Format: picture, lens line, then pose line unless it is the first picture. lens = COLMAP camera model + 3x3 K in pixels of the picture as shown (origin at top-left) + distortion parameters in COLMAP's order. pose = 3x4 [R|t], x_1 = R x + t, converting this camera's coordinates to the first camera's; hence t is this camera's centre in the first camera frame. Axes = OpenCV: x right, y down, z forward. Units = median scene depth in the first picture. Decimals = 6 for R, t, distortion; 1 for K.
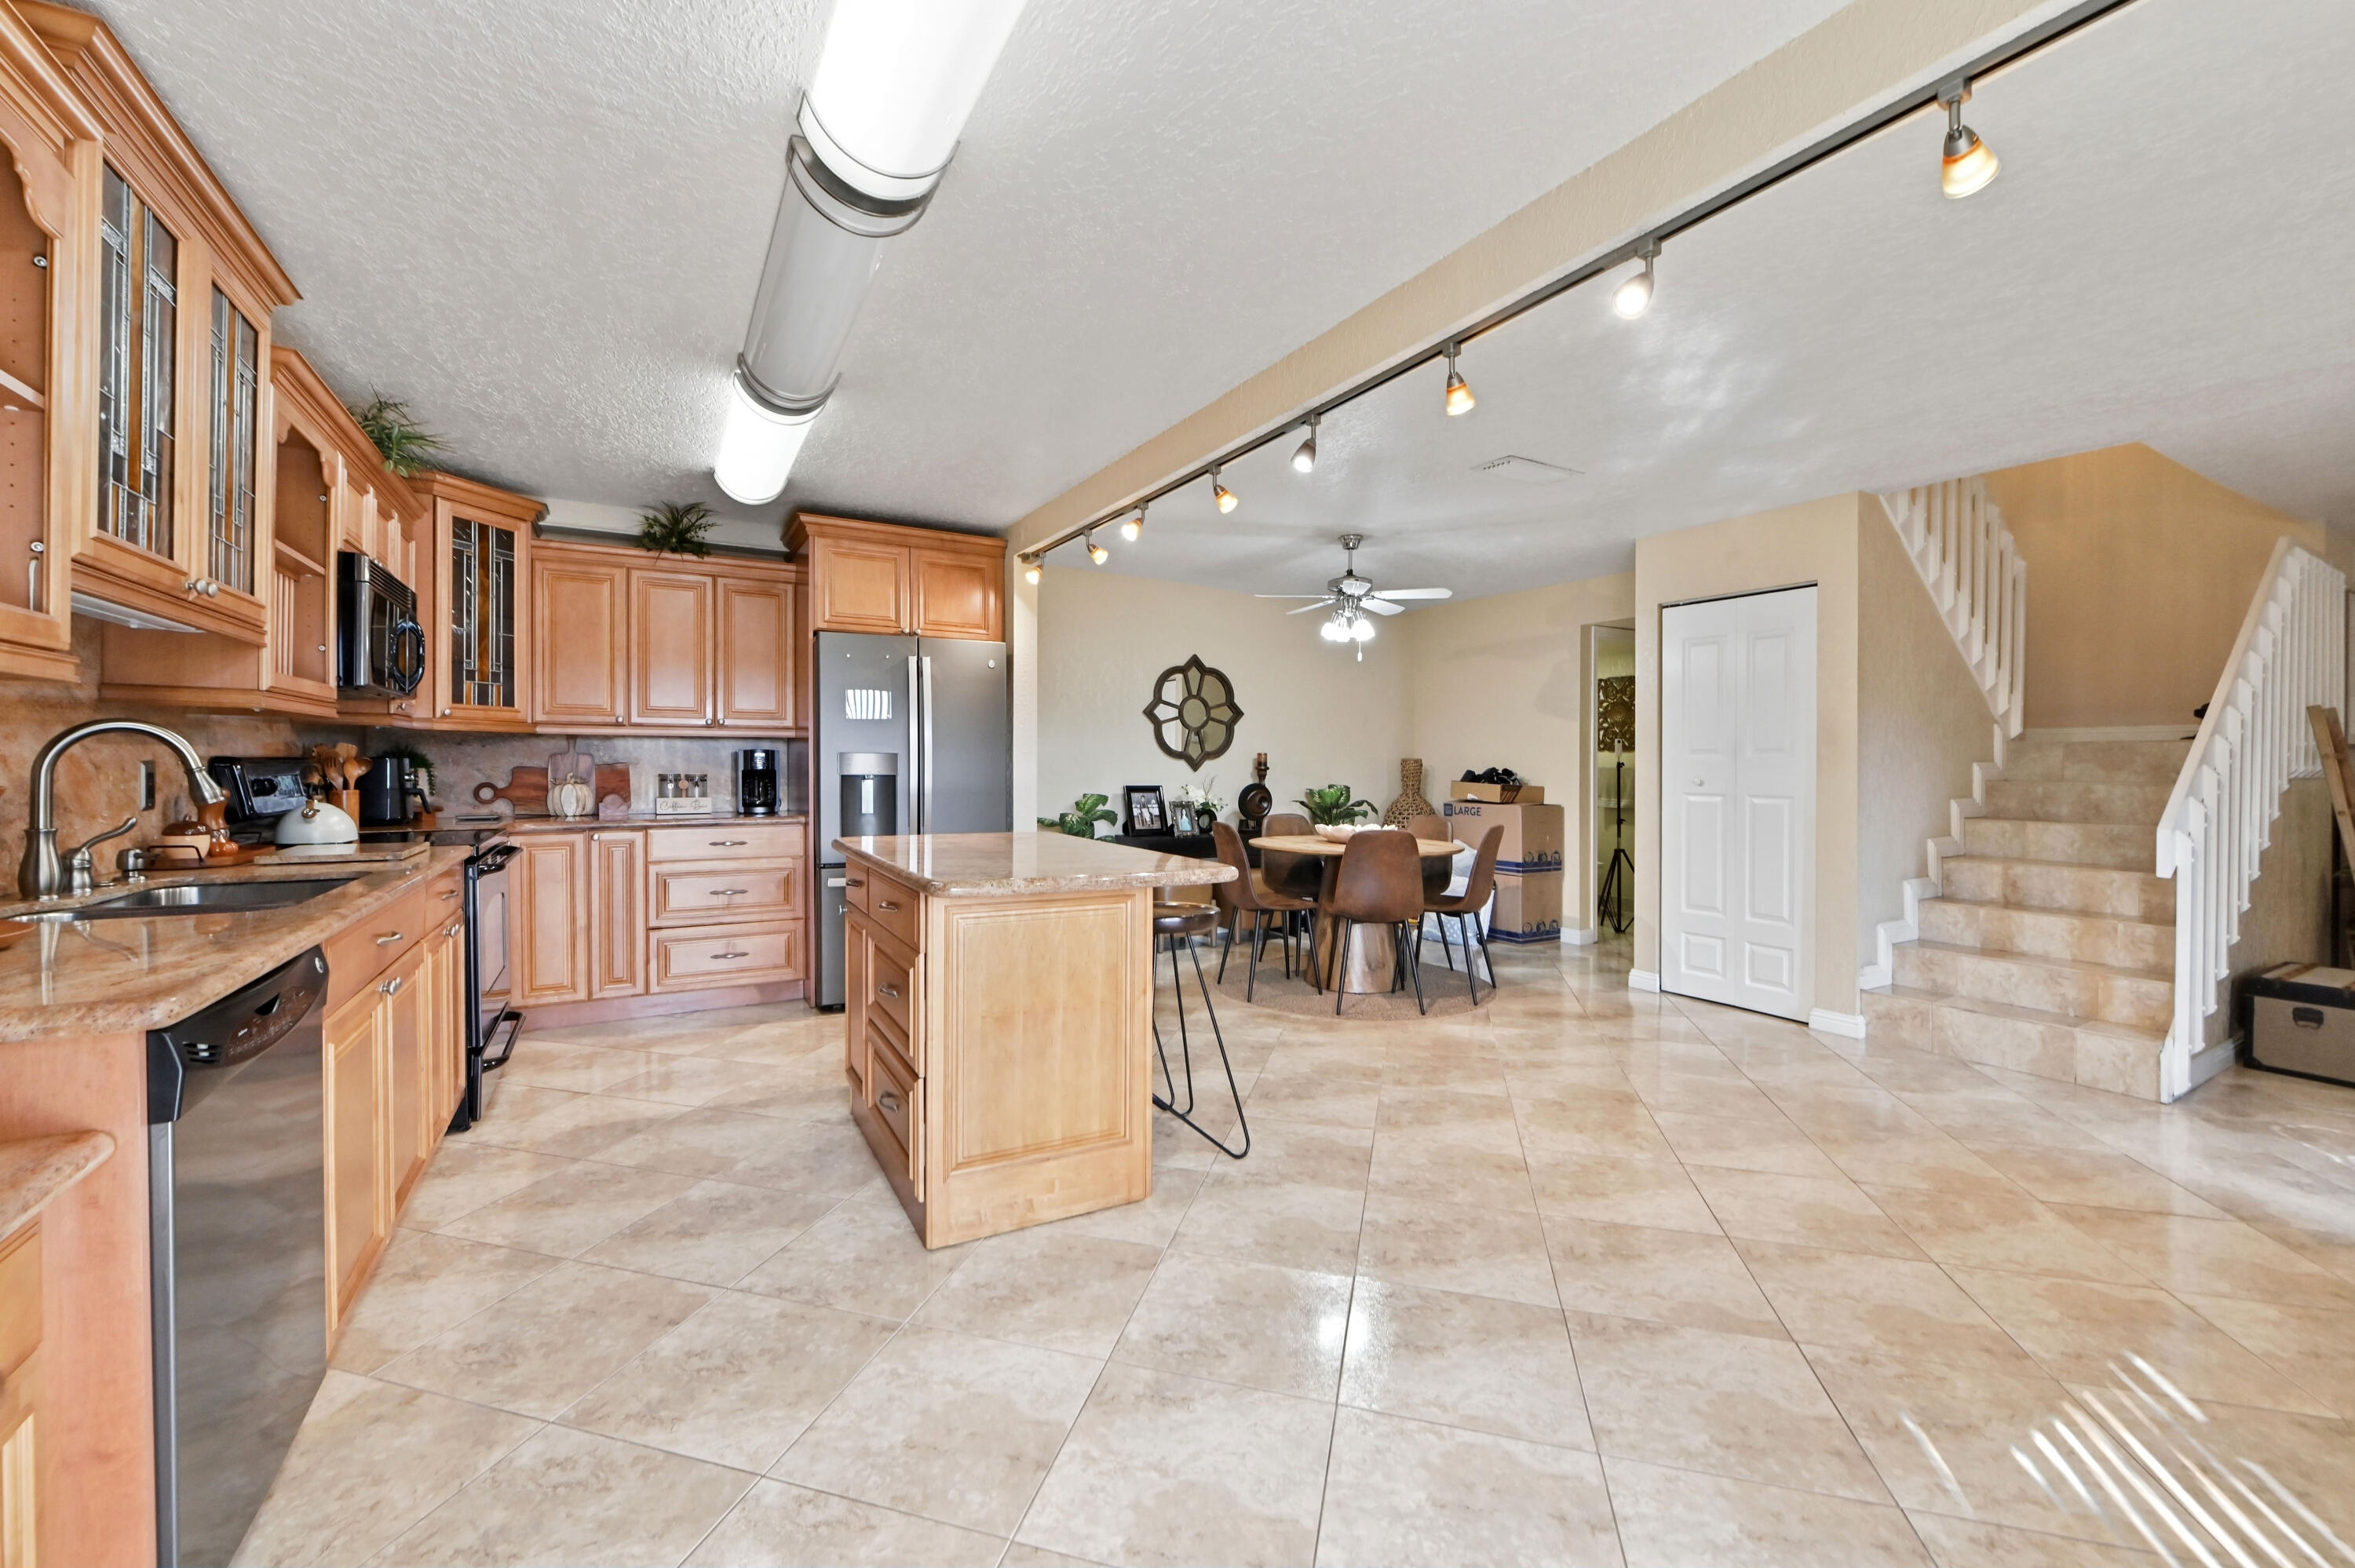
lens RADIAL K [[945.3, 0, 1130.2], [0, 945.3, 753.1], [0, 0, 1]] dist [-0.002882, -0.000159]
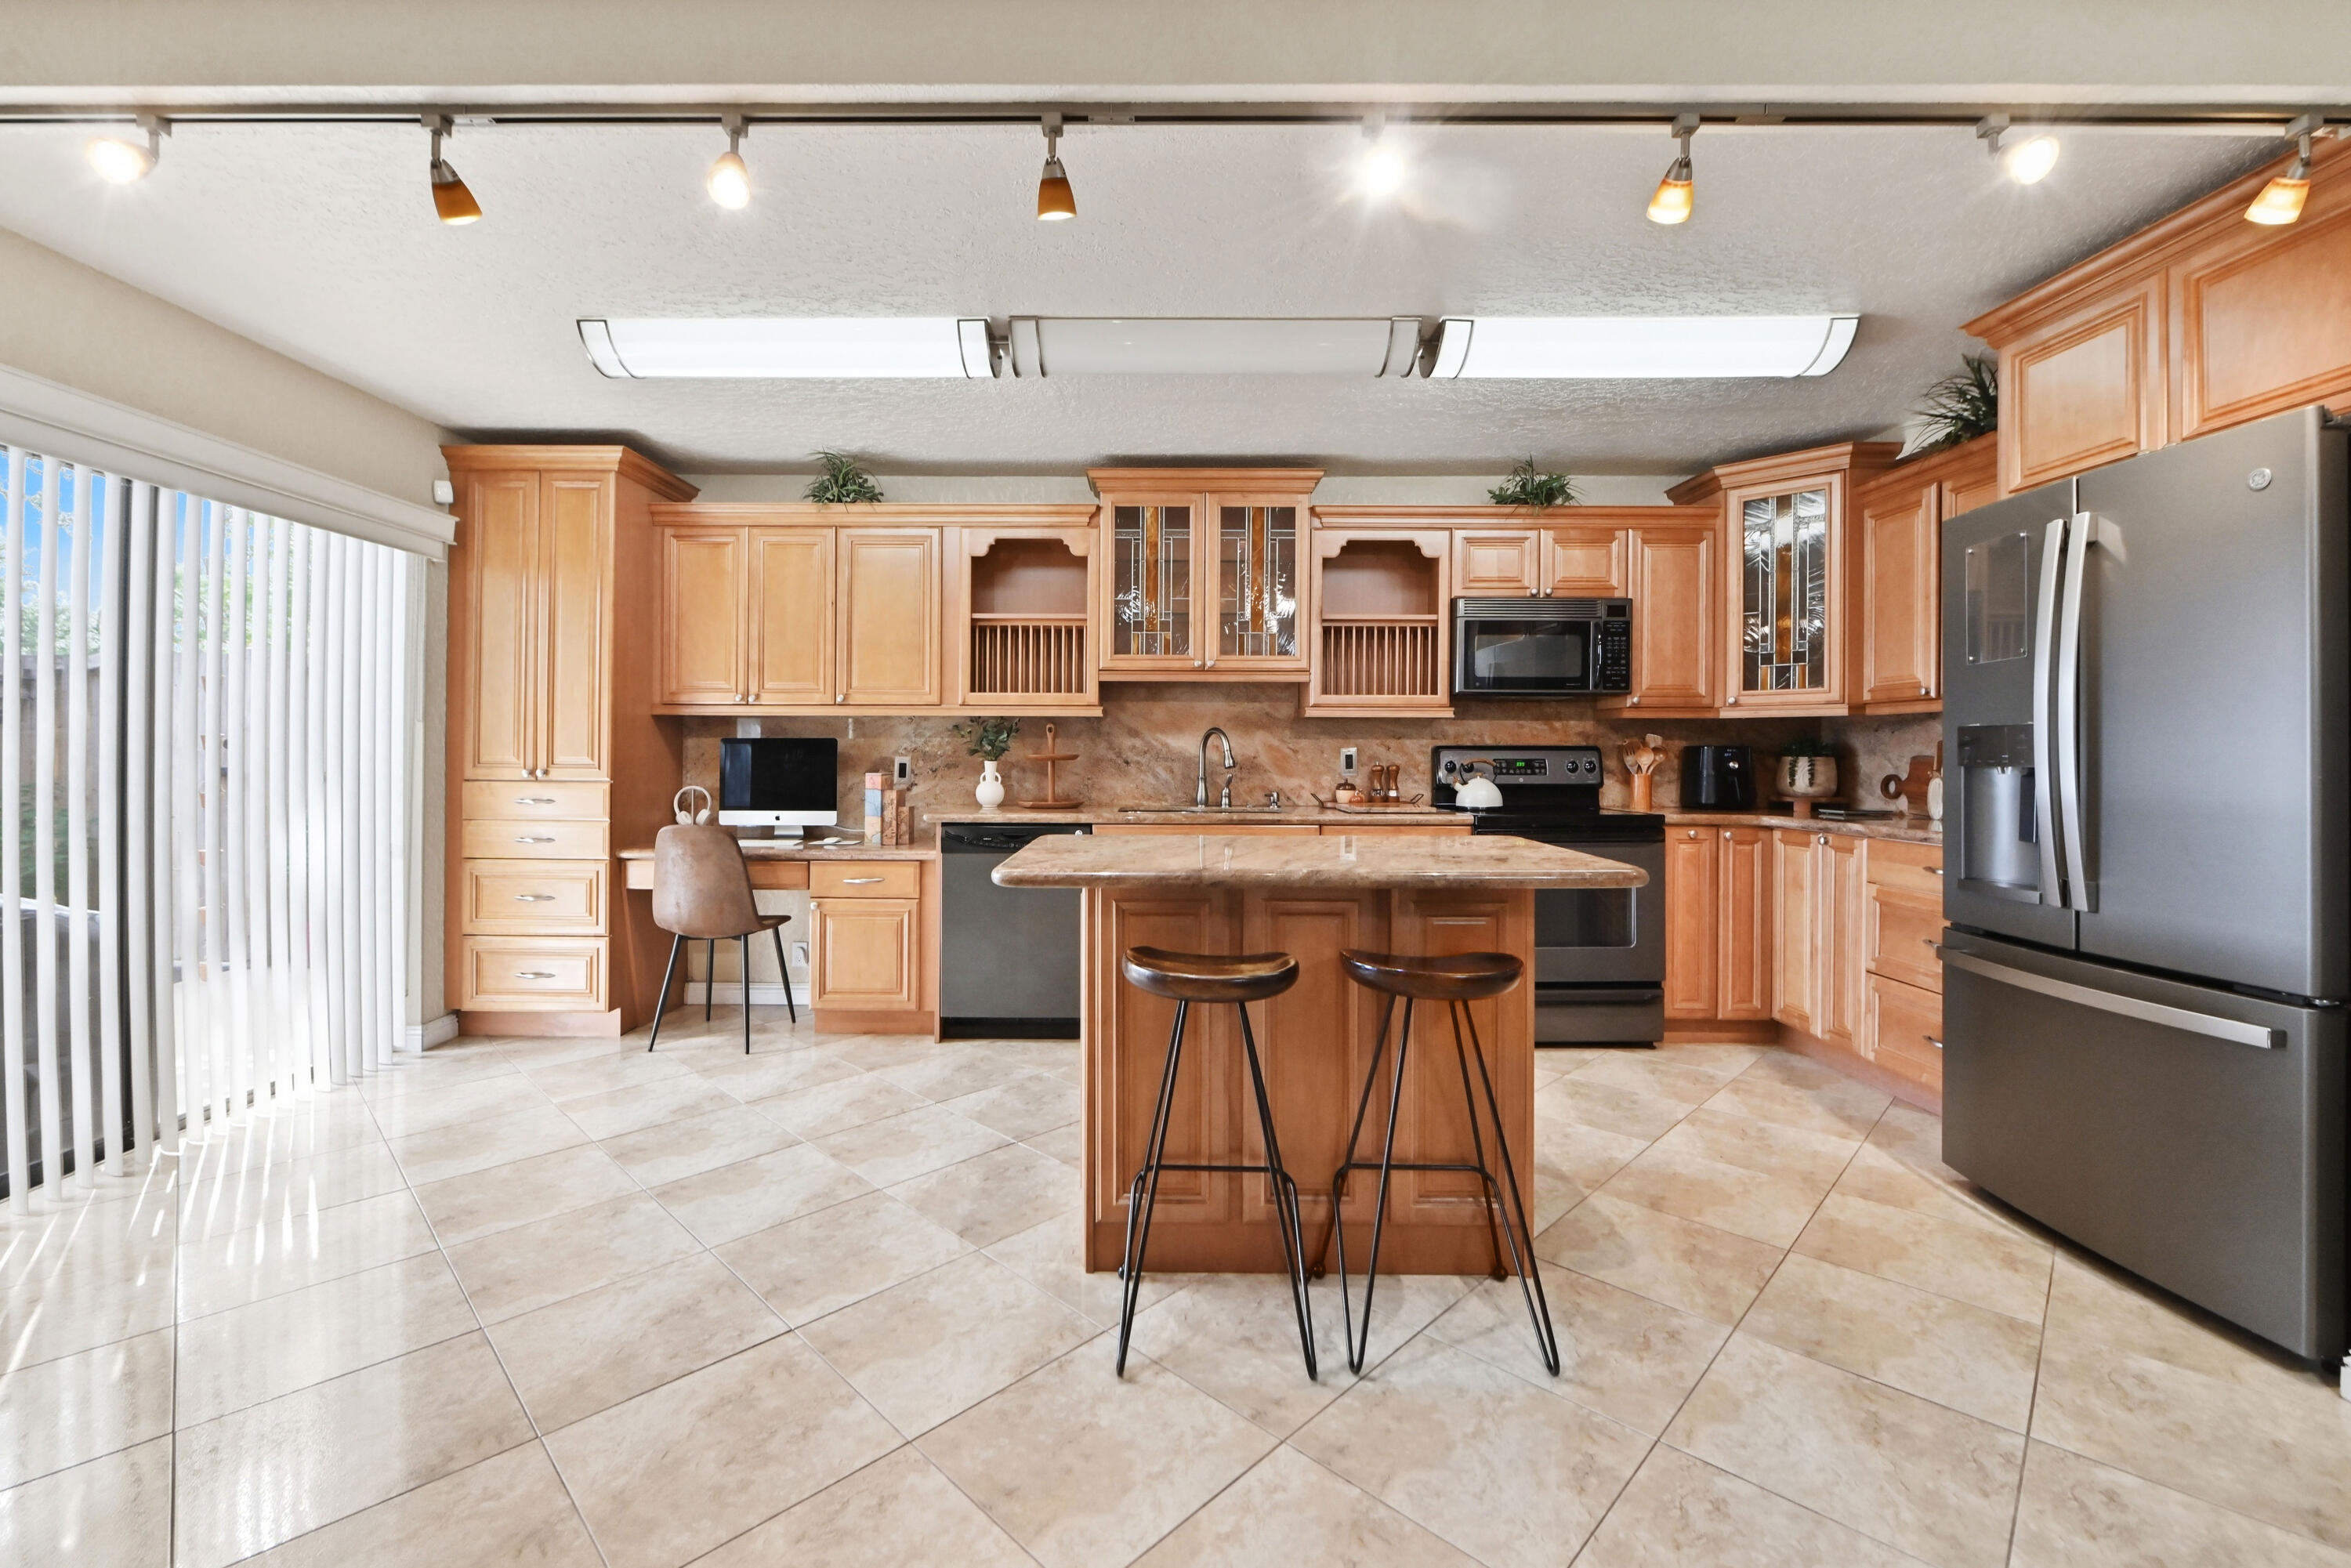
lens RADIAL K [[943.8, 0, 1128.2], [0, 943.8, 753.2], [0, 0, 1]] dist [-0.002882, -0.000159]
pose [[-0.473995, -0.006291, -0.880505, 0.452430], [0.002094, 0.999964, -0.008272, 0.019630], [0.880525, -0.005765, -0.473964, 0.891593]]
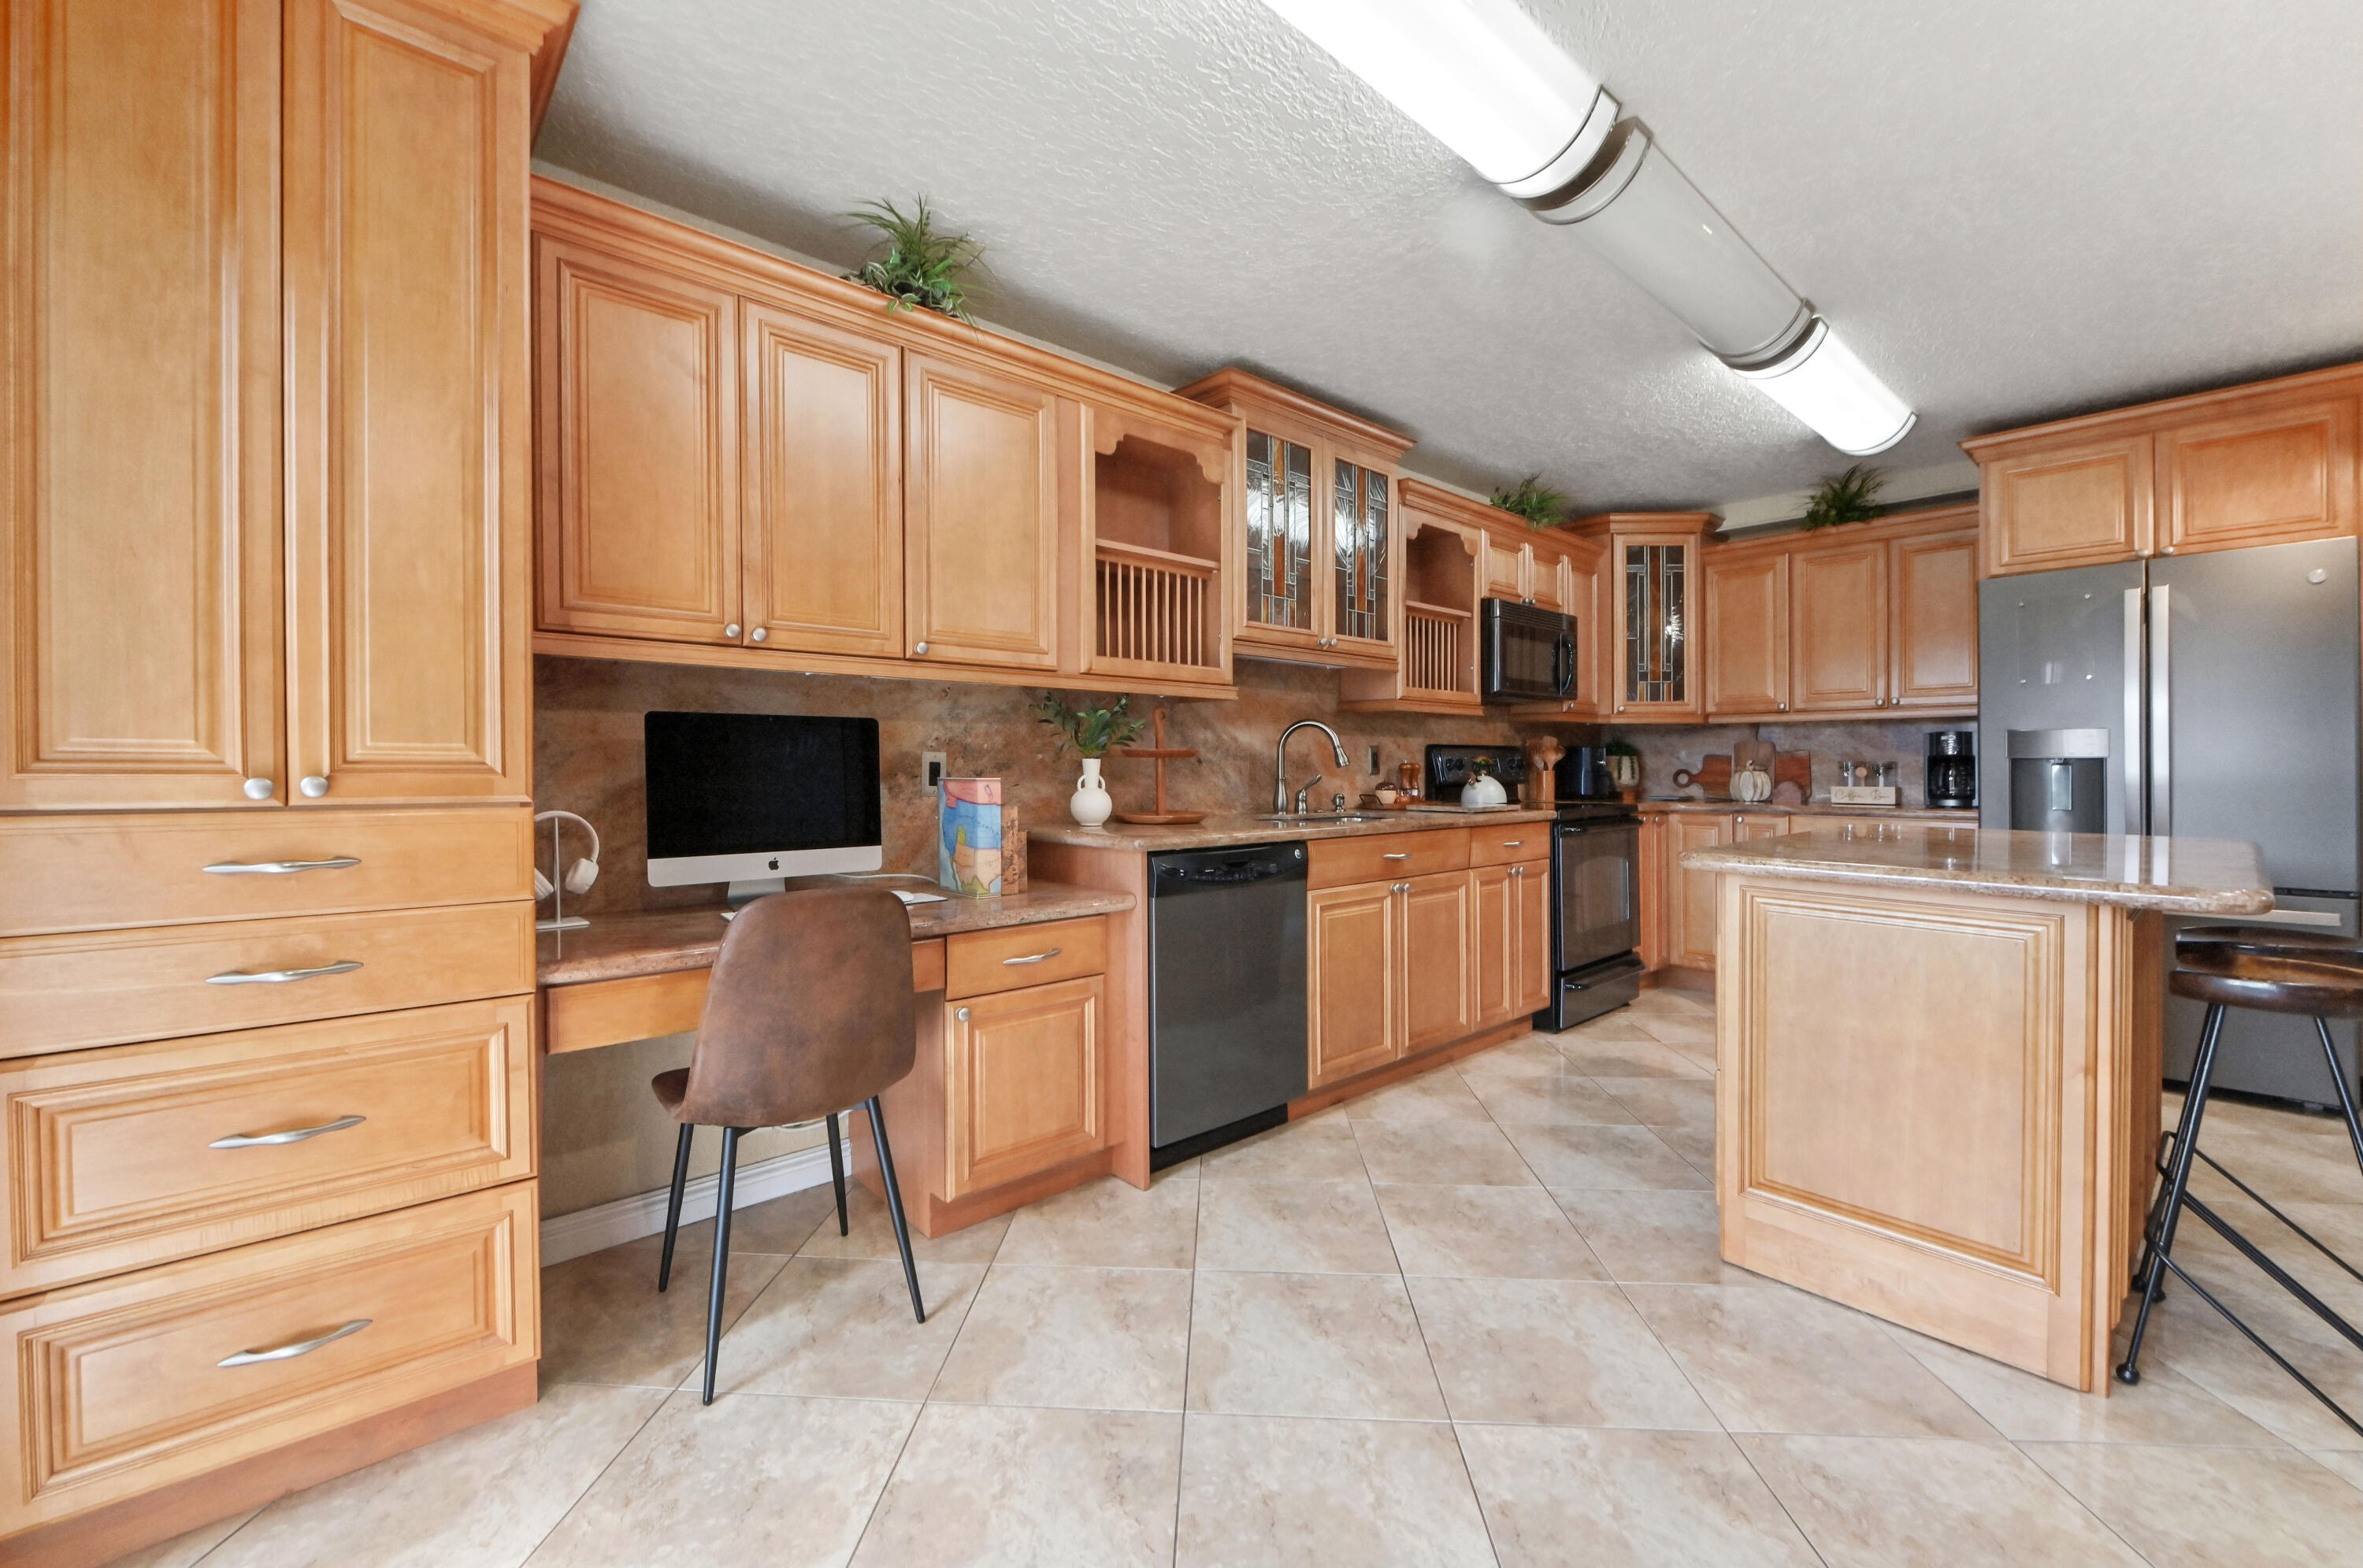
lens RADIAL K [[926.8, 0, 1173.1], [0, 926.8, 769.8], [0, 0, 1]] dist [-0.002488, -0.000223]
pose [[0.228592, 0.002340, -0.973520, 0.301592], [0.007715, 0.999961, 0.004215, 0.025350], [0.973492, -0.008474, 0.228565, 0.159847]]
